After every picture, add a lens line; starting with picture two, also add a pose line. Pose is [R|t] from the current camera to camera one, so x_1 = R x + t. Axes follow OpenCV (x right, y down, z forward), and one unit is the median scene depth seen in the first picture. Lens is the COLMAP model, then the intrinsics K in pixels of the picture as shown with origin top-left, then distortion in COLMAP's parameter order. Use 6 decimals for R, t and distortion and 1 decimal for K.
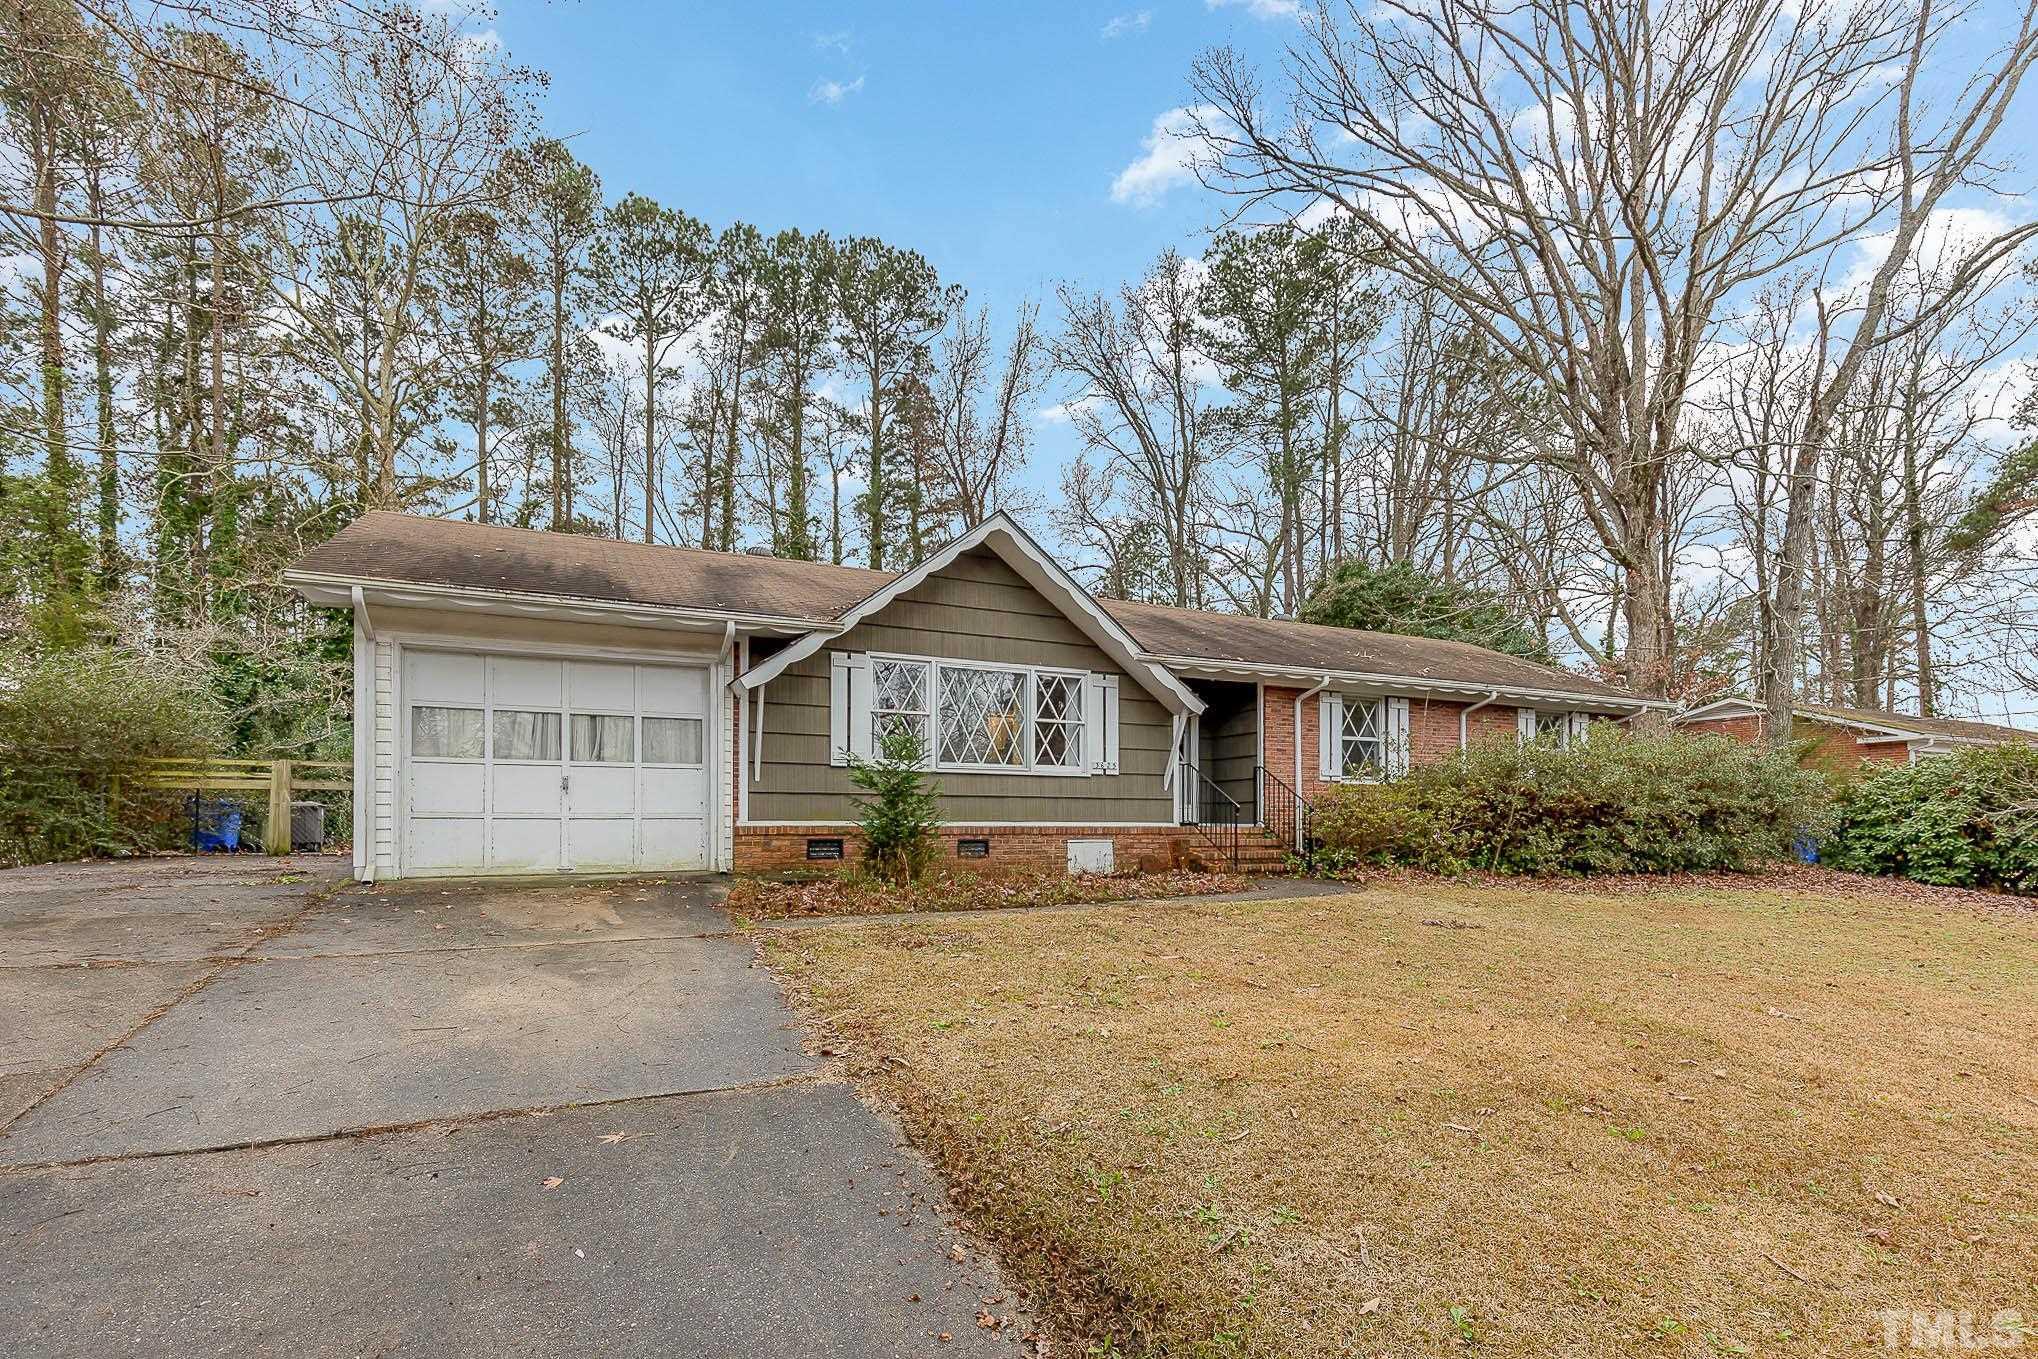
lens RADIAL K [[924.2, 0, 1013.1], [0, 924.2, 730.4], [0, 0, 1]] dist [0.002151, 0.001004]
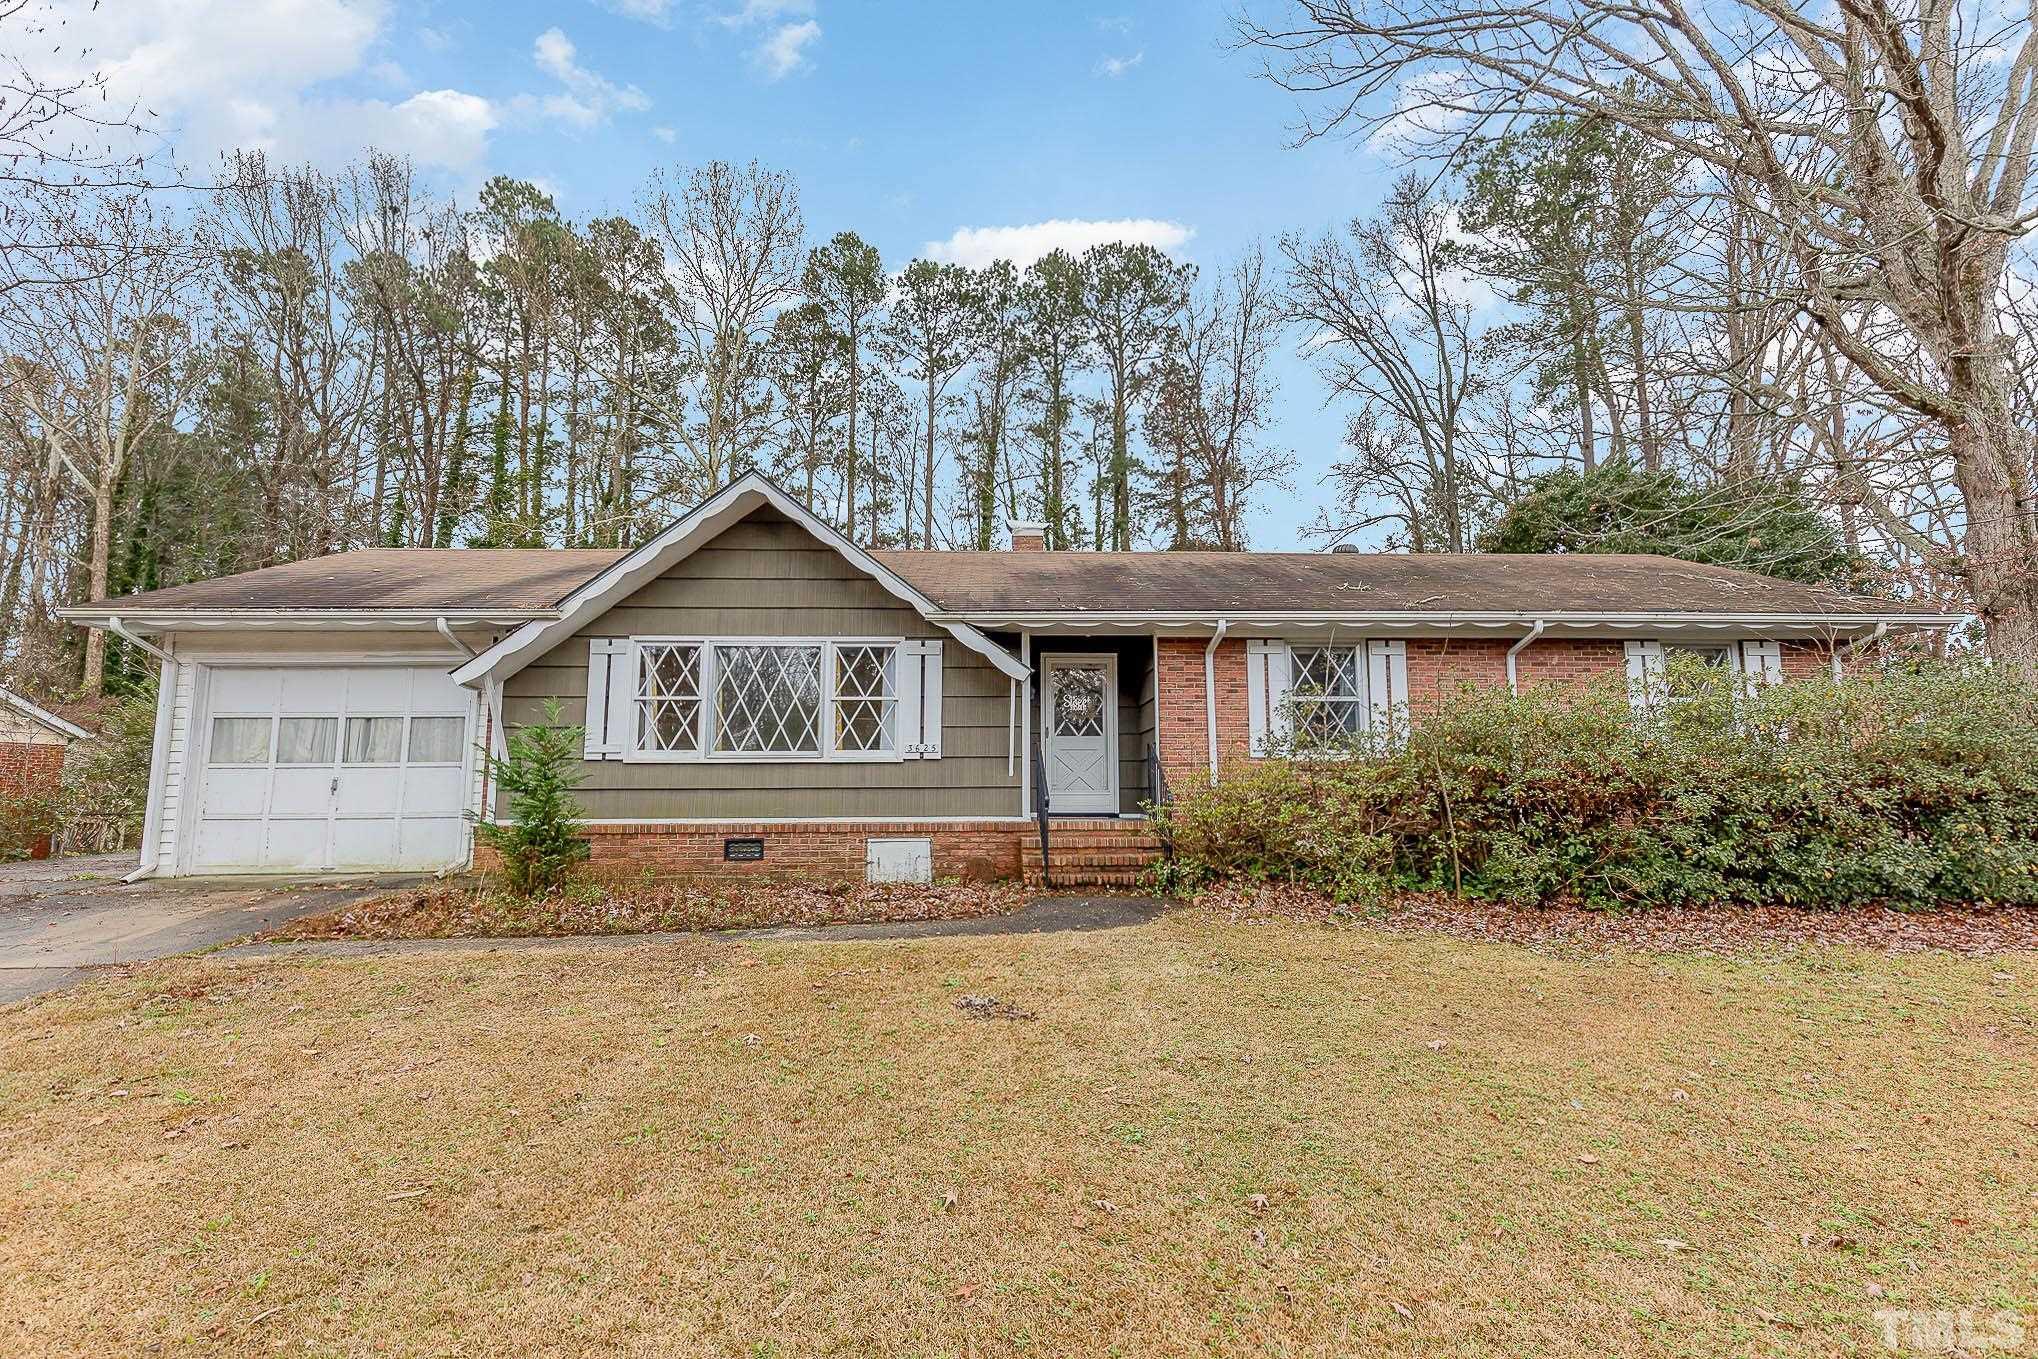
lens RADIAL K [[874.8, 0, 1015.3], [0, 874.8, 626.9], [0, 0, 1]] dist [0.003849, 0.000134]
pose [[0.920688, -0.079818, -0.382051, 0.487433], [0.046179, 0.994267, -0.096439, 0.009012], [0.387559, 0.071147, 0.919095, 0.295521]]
